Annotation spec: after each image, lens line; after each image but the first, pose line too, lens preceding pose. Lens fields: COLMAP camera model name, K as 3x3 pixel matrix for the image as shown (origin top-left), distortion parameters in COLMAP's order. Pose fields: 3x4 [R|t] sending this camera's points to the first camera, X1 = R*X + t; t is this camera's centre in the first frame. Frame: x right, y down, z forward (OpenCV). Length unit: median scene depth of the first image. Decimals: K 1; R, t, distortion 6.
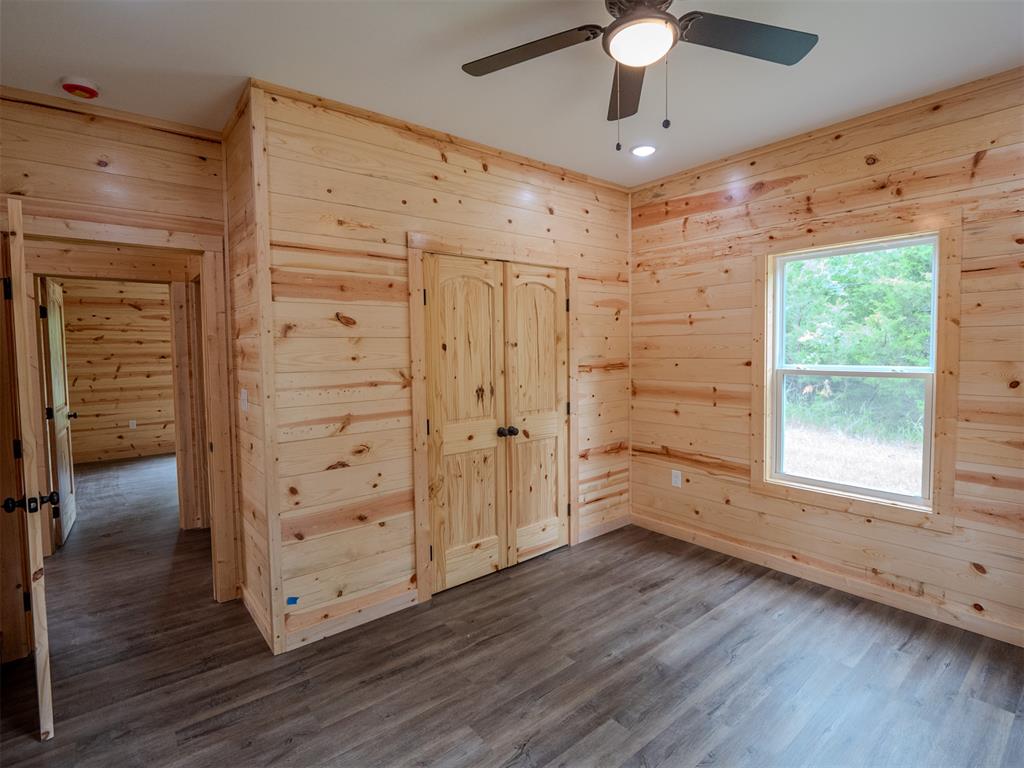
lens RADIAL K [[505.0, 0, 525.6], [0, 505.0, 375.7], [0, 0, 1]] dist [-0.003075, -0.005565]
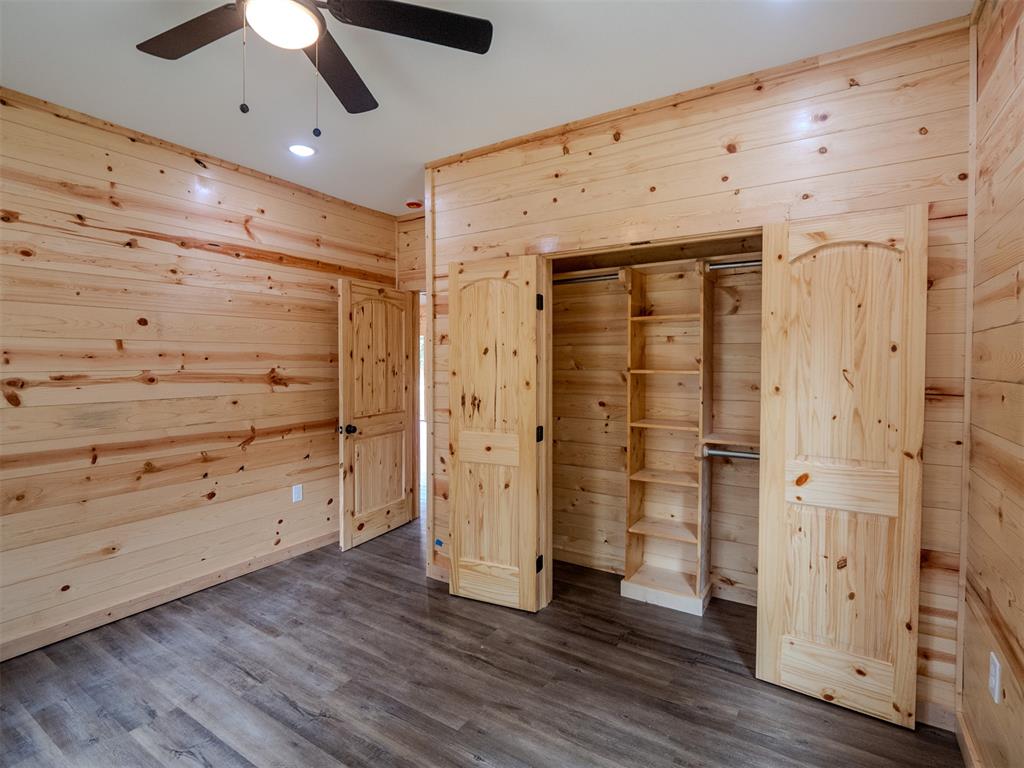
lens RADIAL K [[505.0, 0, 525.6], [0, 505.0, 375.7], [0, 0, 1]] dist [-0.003075, -0.005565]
pose [[0.316041, 0.040426, -0.947884, 0.660807], [-0.062346, 0.997817, 0.021768, -0.027940], [0.946695, 0.052217, 0.317871, 0.600133]]
